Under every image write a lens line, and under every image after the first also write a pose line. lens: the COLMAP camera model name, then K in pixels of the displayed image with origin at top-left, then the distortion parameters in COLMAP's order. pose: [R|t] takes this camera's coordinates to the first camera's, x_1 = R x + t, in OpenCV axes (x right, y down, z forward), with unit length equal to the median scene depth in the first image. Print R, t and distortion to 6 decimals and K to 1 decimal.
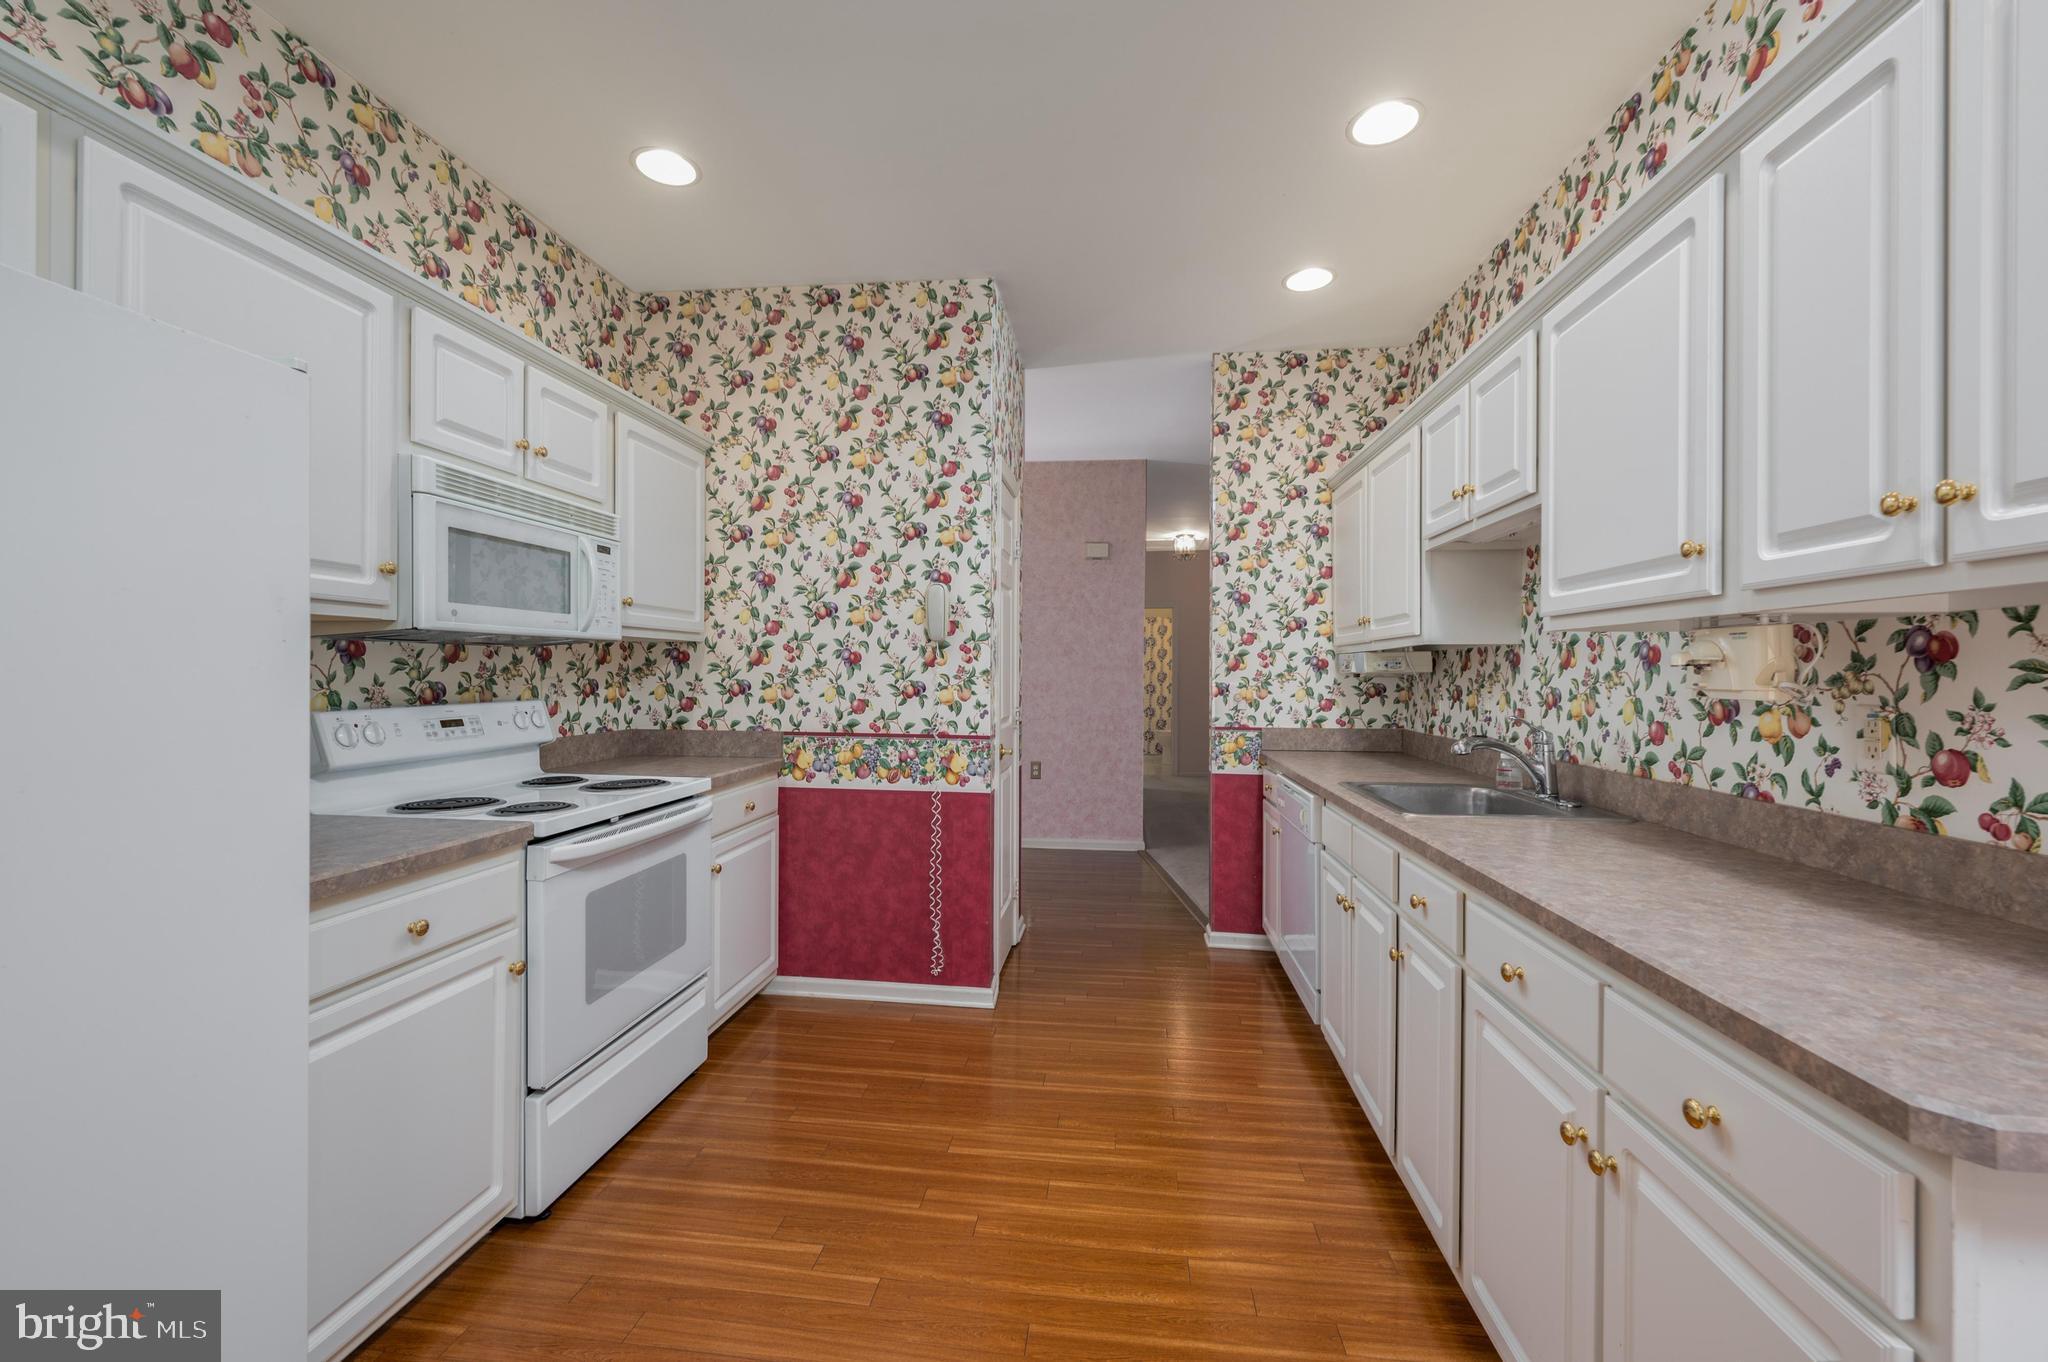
lens RADIAL K [[844.2, 0, 999.6], [0, 844.2, 668.8], [0, 0, 1]] dist [-0.000238, 0.000083]
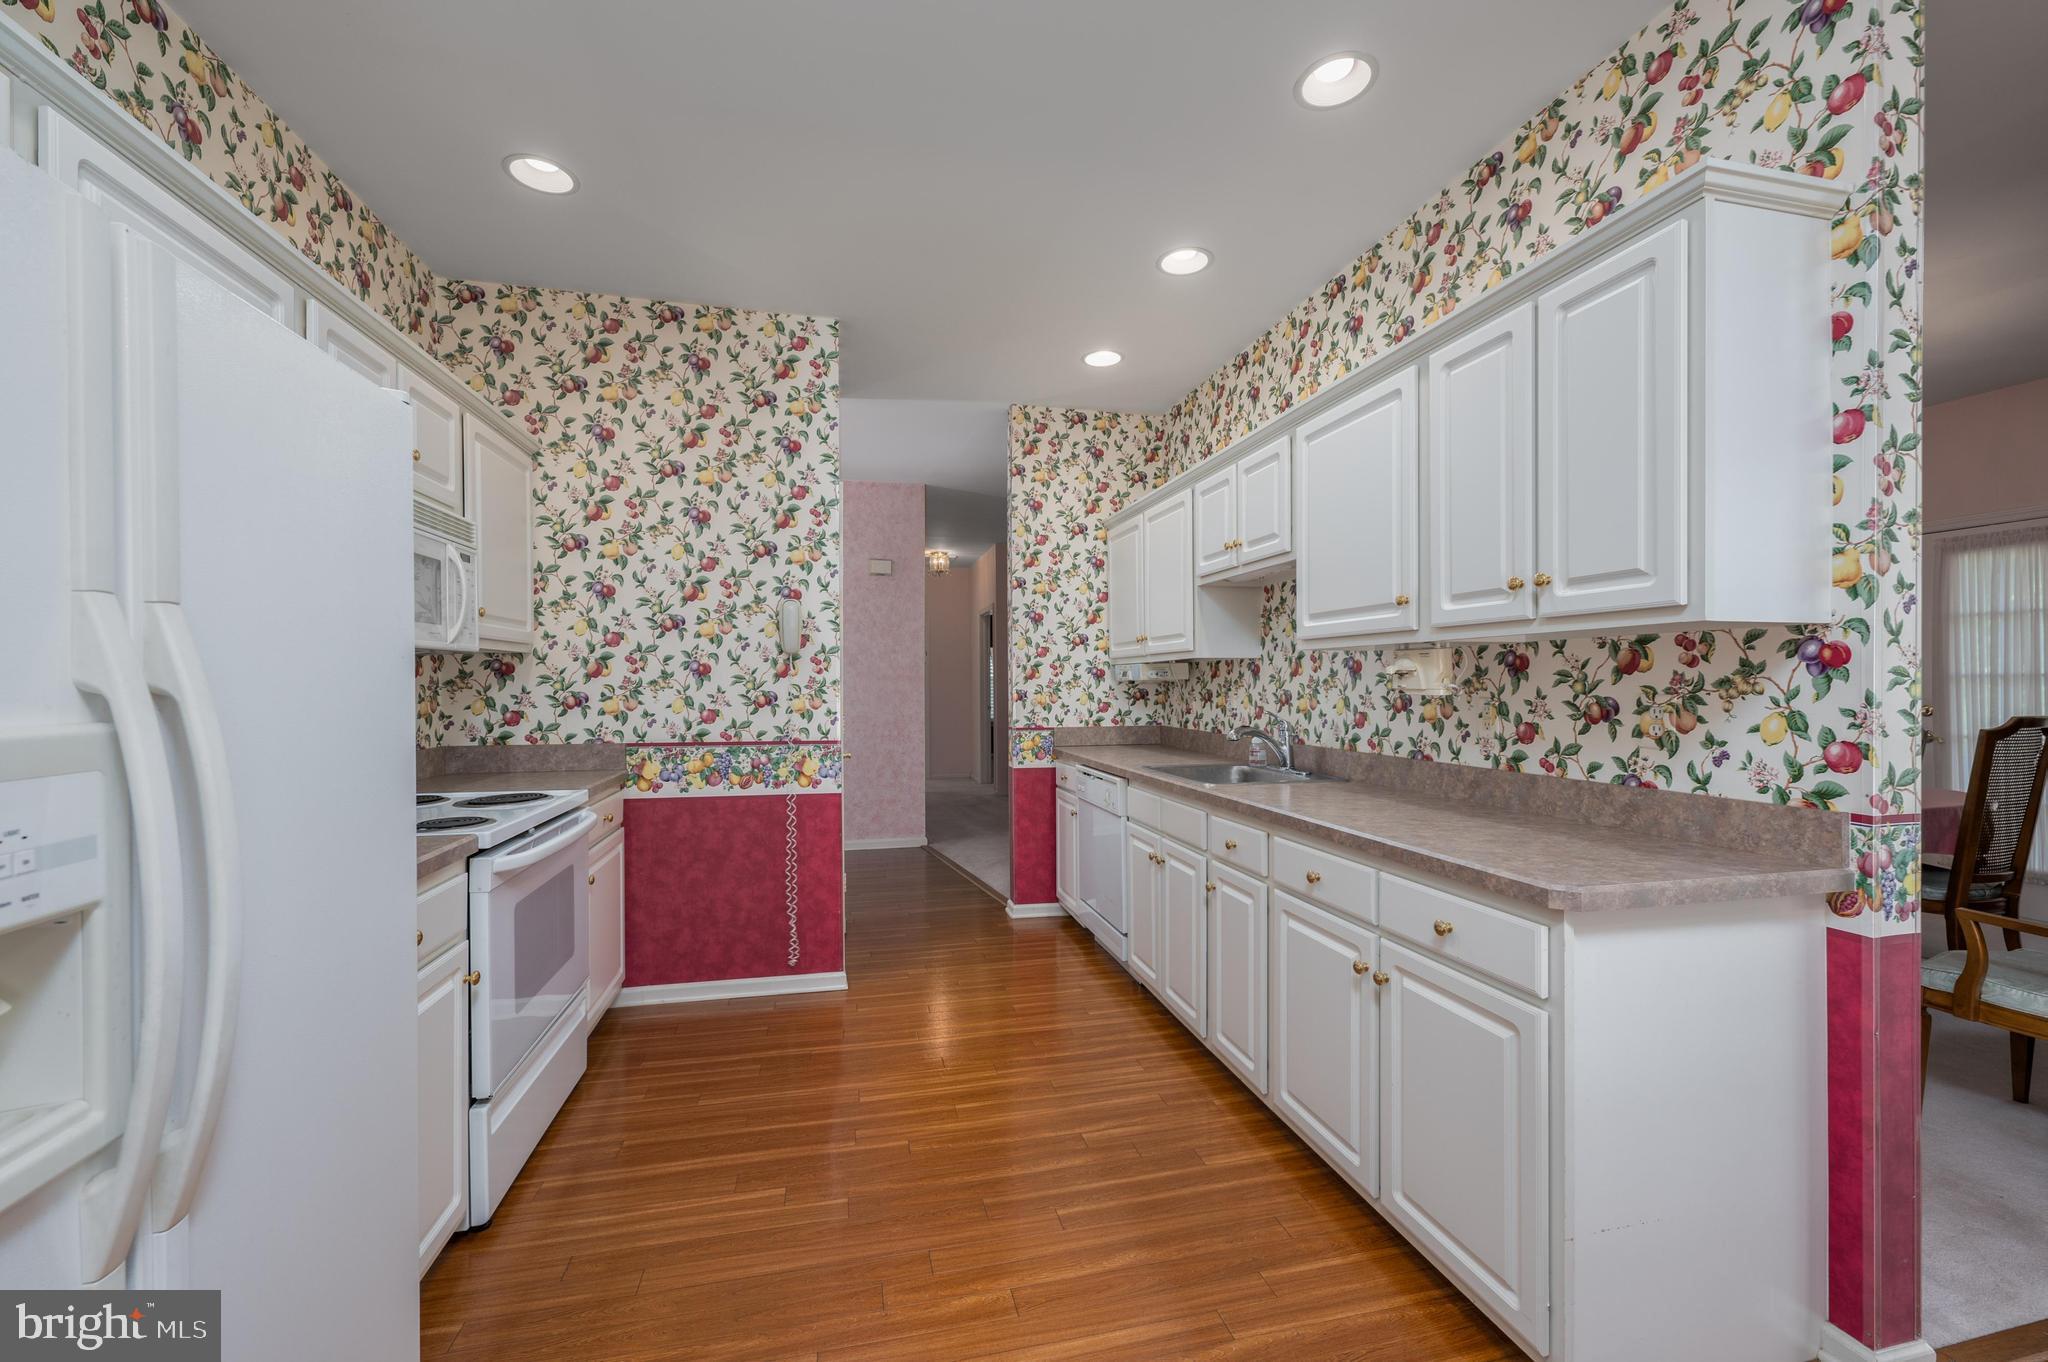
lens RADIAL K [[831.7, 0, 1024.0], [0, 831.7, 681.0], [0, 0, 1]] dist [-0.000957, -0.000035]
pose [[0.937051, -0.007593, 0.349111, -0.162464], [0.006350, 0.999969, 0.004704, -0.000958], [-0.349136, -0.002191, 0.937070, -0.088165]]
